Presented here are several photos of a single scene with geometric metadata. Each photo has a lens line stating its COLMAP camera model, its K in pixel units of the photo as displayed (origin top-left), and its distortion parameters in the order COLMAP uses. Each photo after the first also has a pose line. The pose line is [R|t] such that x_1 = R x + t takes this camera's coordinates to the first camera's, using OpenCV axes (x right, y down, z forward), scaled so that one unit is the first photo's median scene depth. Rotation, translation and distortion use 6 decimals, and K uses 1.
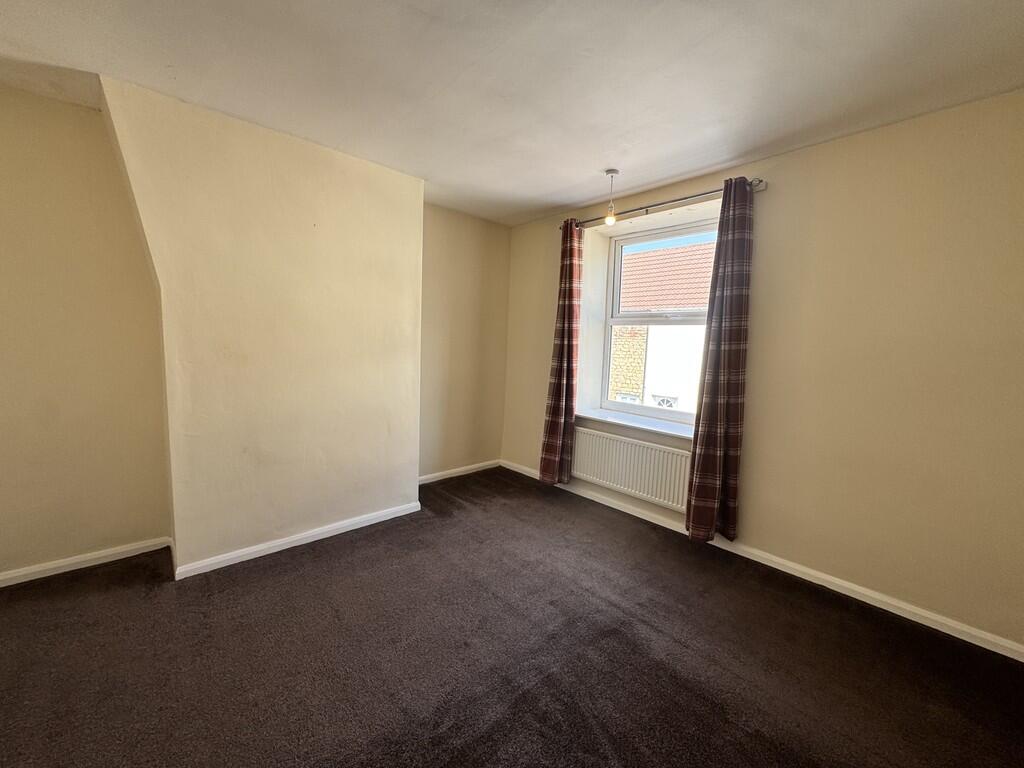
lens RADIAL K [[411.0, 0, 513.1], [0, 411.0, 380.5], [0, 0, 1]] dist [-0.017282, 0.000153]
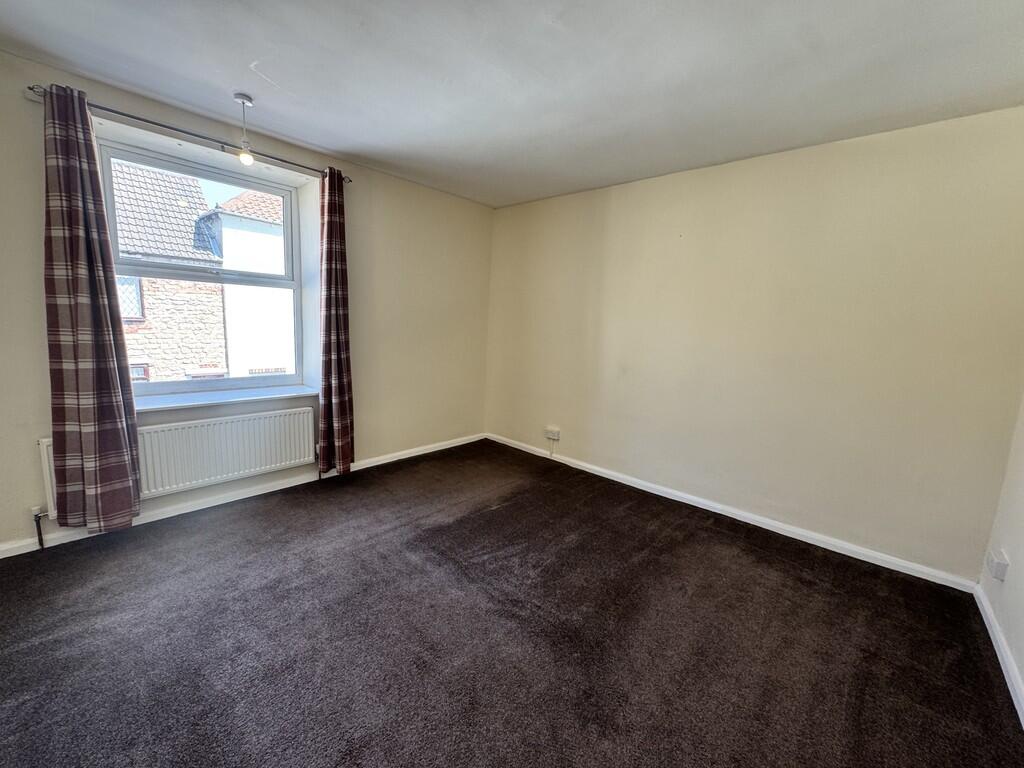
lens RADIAL K [[411.0, 0, 511.8], [0, 411.0, 385.6], [0, 0, 1]] dist [-0.017282, 0.000153]
pose [[-0.097969, -0.191460, 0.976599, -0.674450], [0.046130, 0.979391, 0.196635, -0.073414], [-0.994120, 0.064315, -0.087118, 0.540246]]
